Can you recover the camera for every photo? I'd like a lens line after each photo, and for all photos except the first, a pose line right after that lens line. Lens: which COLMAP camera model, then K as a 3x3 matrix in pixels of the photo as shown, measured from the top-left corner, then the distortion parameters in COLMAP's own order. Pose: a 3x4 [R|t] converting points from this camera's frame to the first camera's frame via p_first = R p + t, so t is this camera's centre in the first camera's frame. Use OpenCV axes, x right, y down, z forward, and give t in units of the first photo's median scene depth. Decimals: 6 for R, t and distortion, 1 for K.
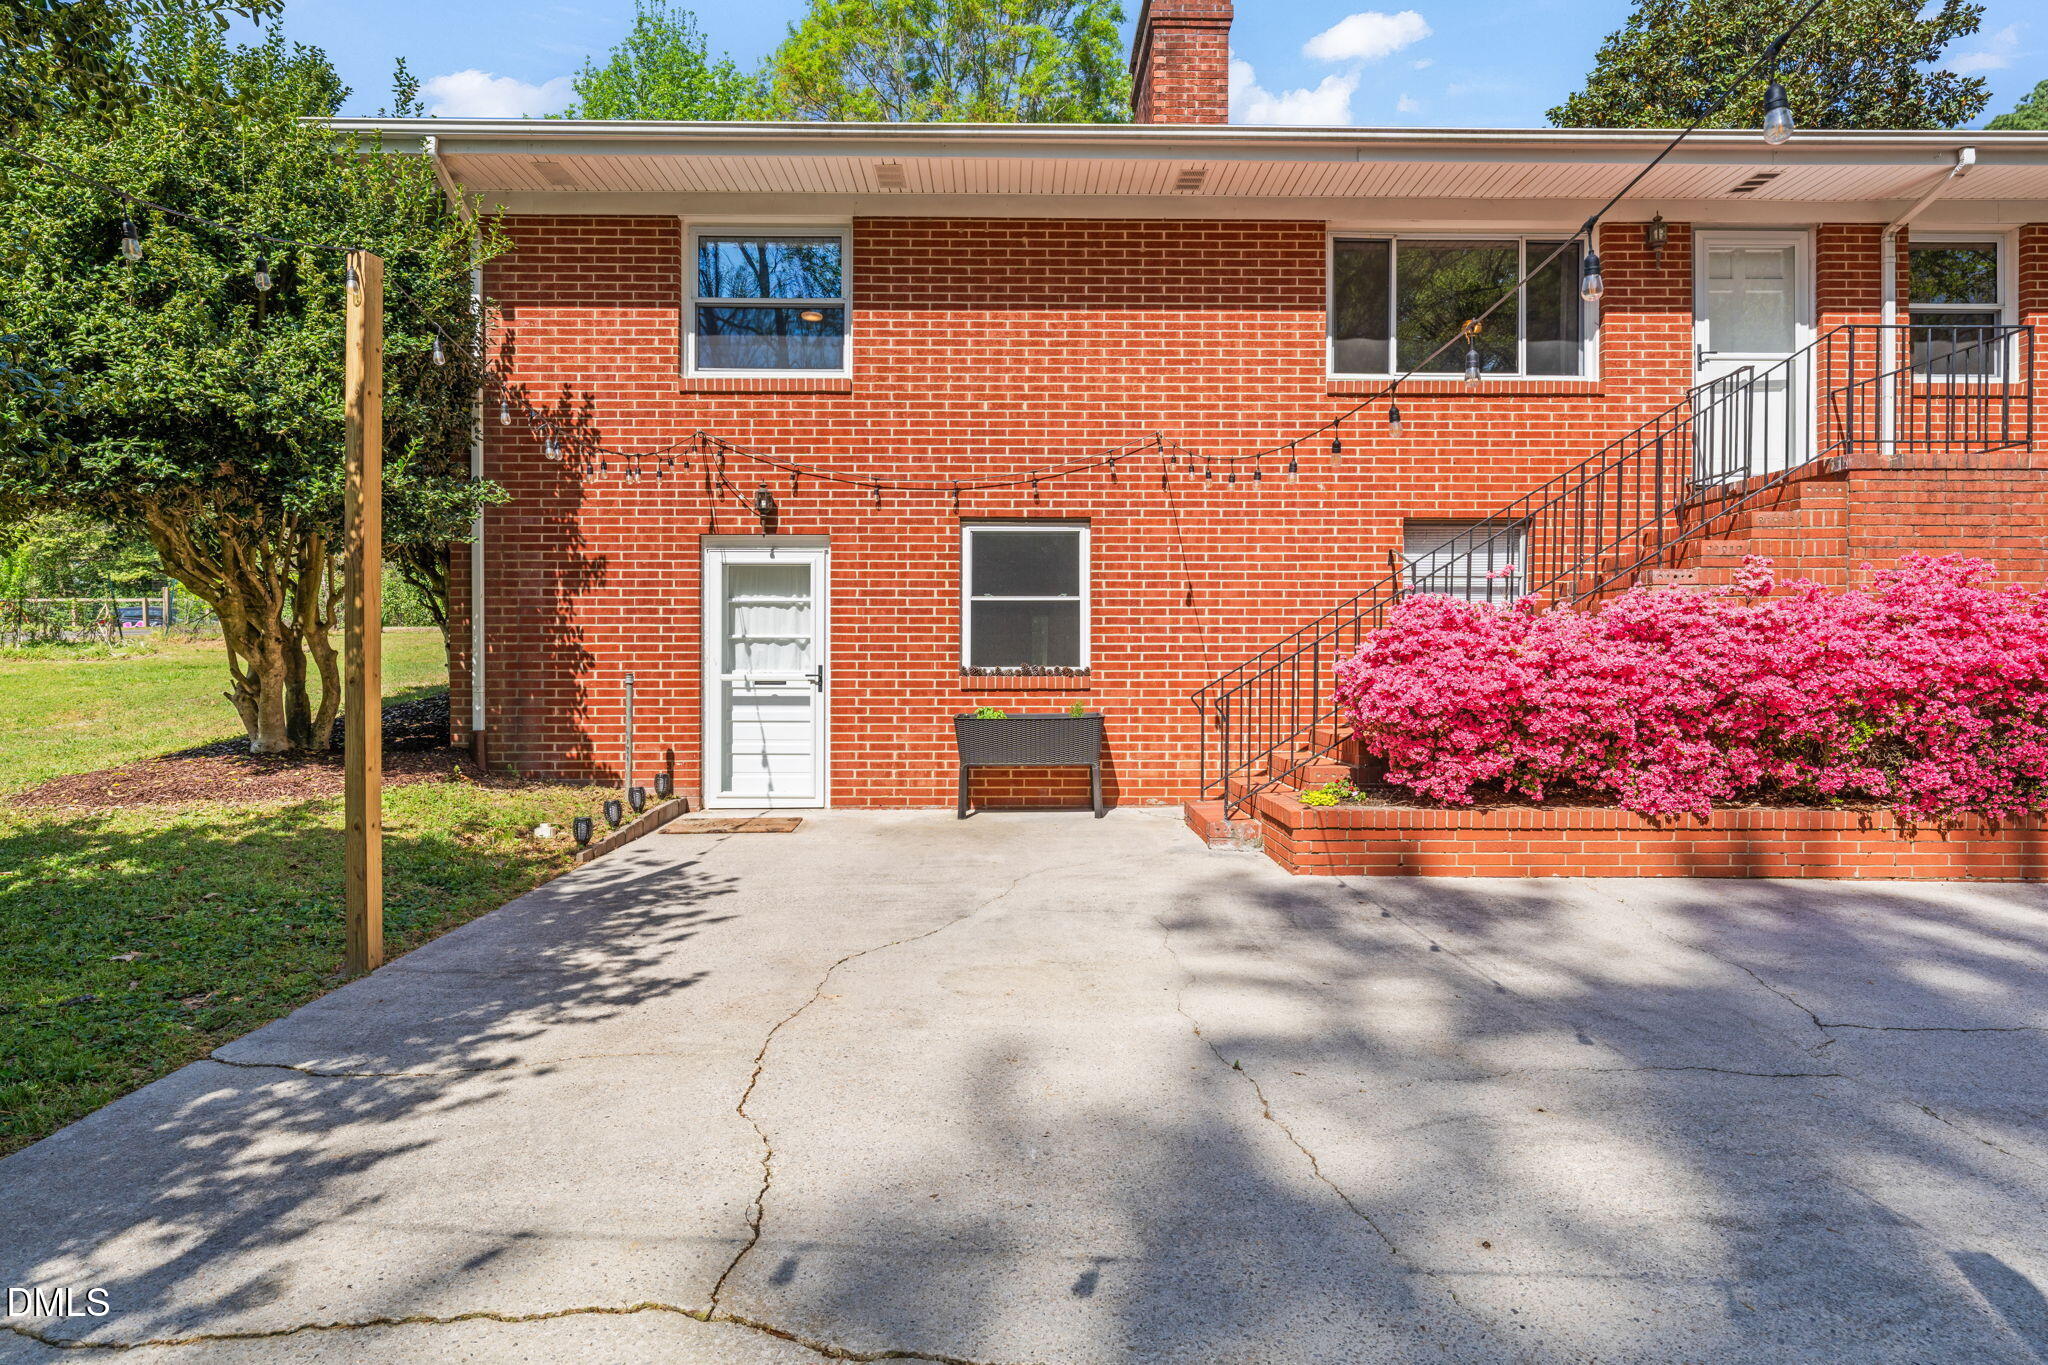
lens RADIAL K [[1170.7, 0, 957.6], [0, 1170.7, 659.4], [0, 0, 1]] dist [0.000187, 0.000202]
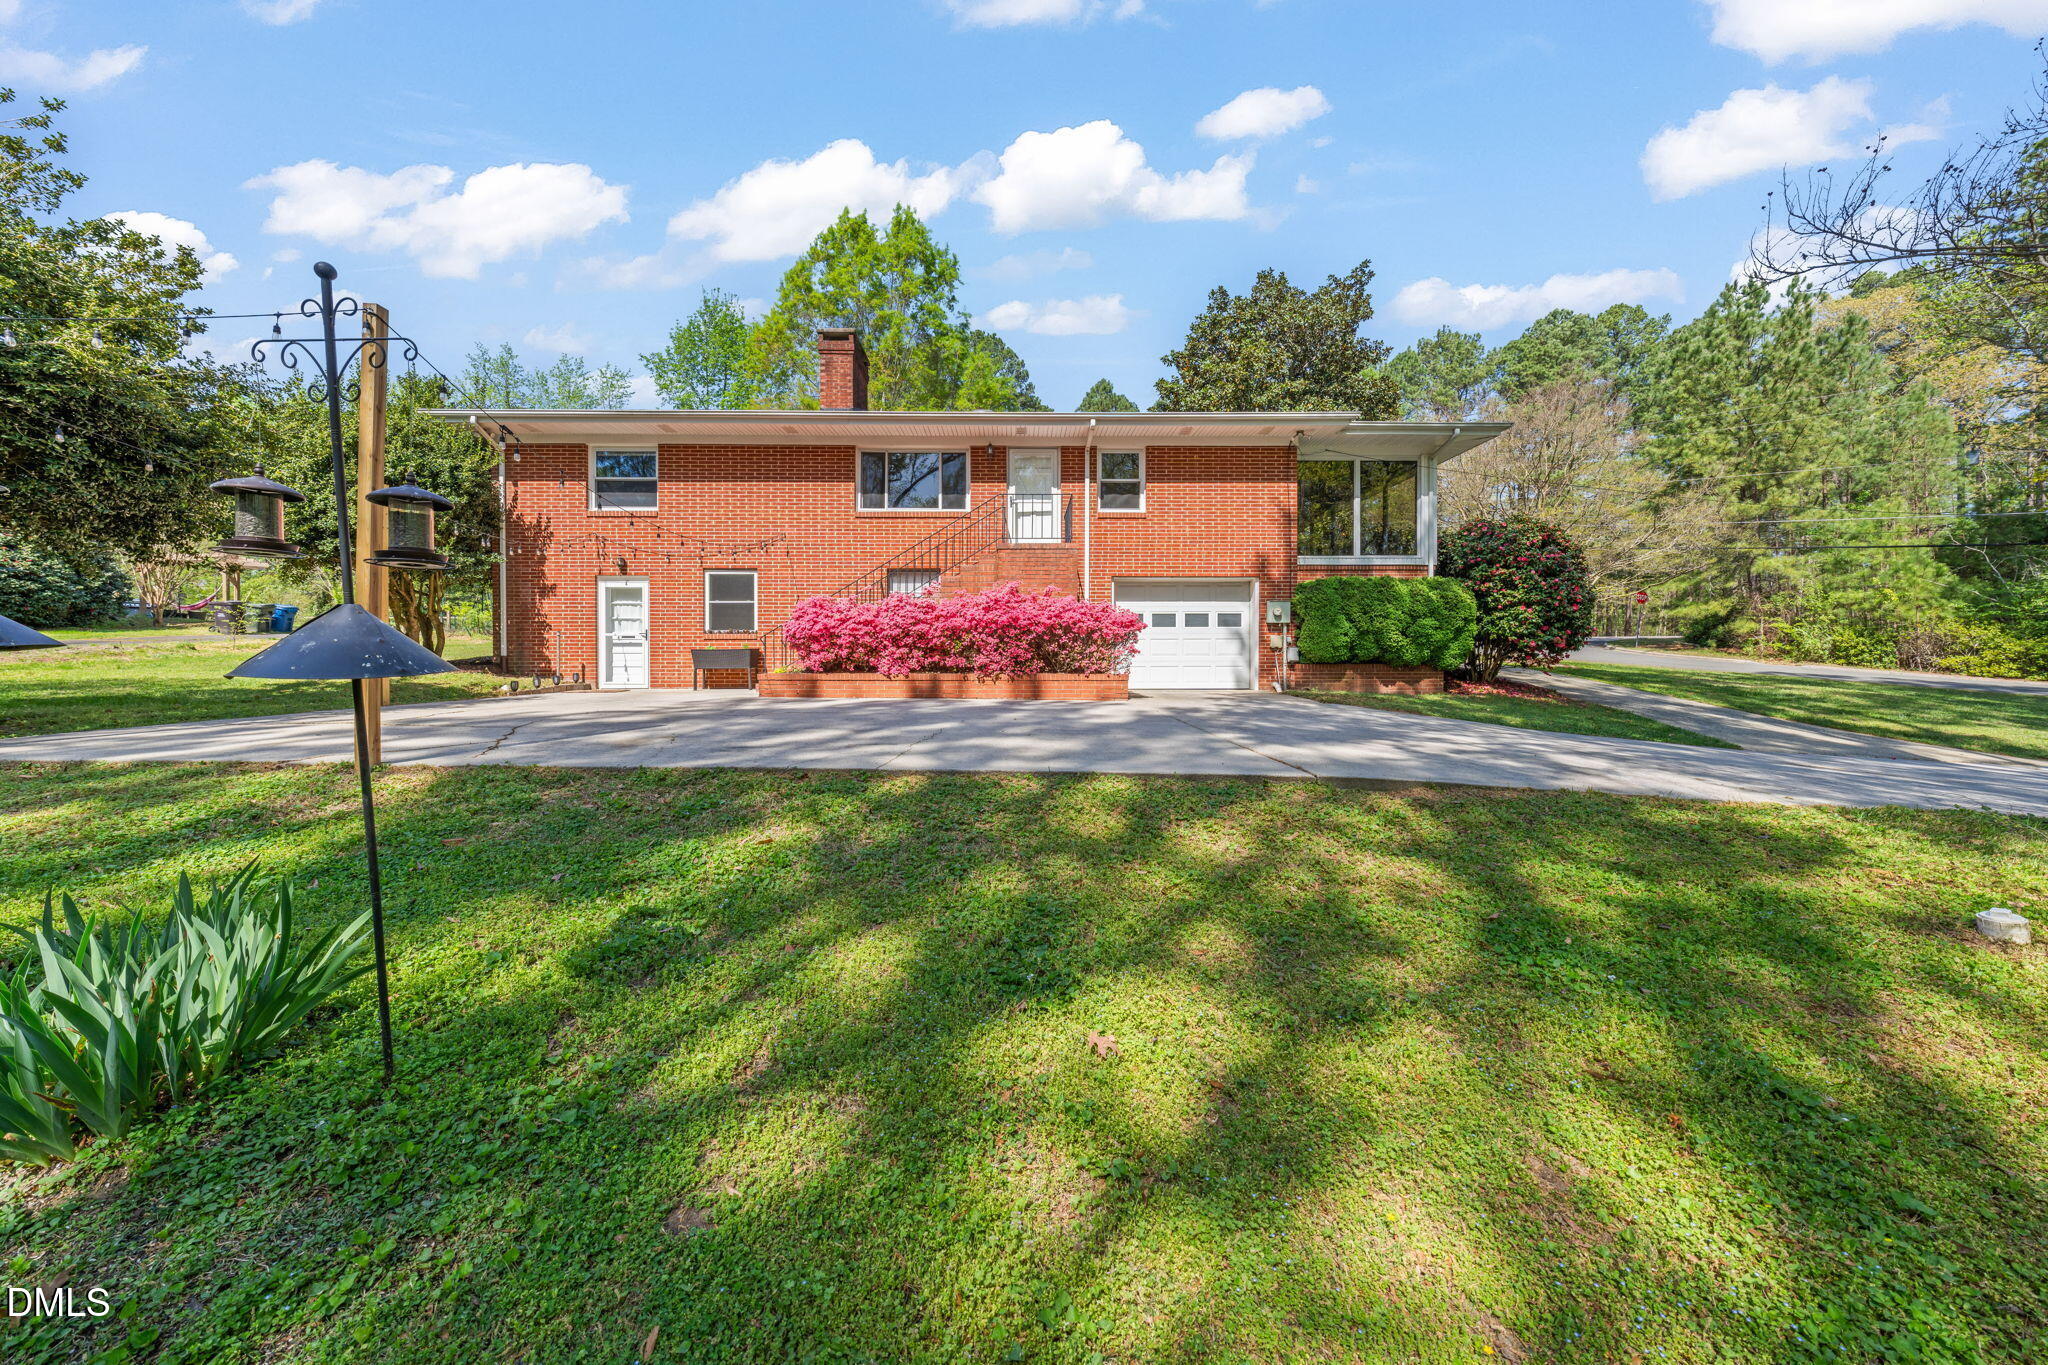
lens RADIAL K [[769.7, 0, 1017.0], [0, 769.7, 671.3], [0, 0, 1]] dist [-0.000276, -0.000187]
pose [[0.999971, 0.001306, -0.007503, 0.664023], [-0.001279, 0.999993, 0.003552, 0.085324], [0.007507, -0.003543, 0.999966, -0.585605]]
